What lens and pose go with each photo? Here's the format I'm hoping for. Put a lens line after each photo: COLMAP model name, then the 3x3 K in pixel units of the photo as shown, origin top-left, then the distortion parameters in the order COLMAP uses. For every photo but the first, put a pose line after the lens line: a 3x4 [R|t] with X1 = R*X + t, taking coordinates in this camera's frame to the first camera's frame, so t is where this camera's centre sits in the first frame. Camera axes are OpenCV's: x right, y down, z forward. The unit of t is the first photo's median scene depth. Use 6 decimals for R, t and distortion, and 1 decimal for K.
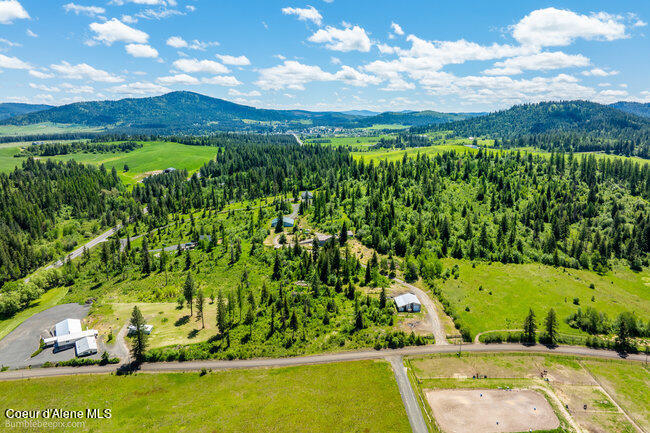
lens RADIAL K [[459.3, 0, 324.8], [0, 459.3, 190.1], [0, 0, 1]] dist [-0.034916, 0.000580]
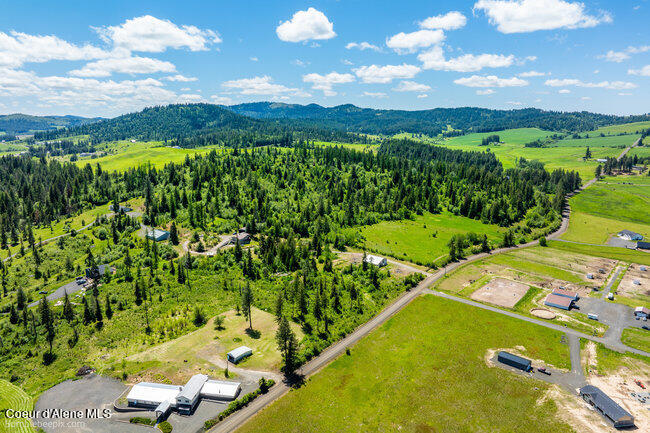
lens RADIAL K [[459.3, 0, 324.8], [0, 459.3, 190.1], [0, 0, 1]] dist [-0.034916, 0.000580]
pose [[0.660491, -0.123665, 0.740580, -0.691094], [0.127979, 0.990452, 0.051250, -0.029948], [-0.739846, 0.060928, 0.670011, 0.184697]]
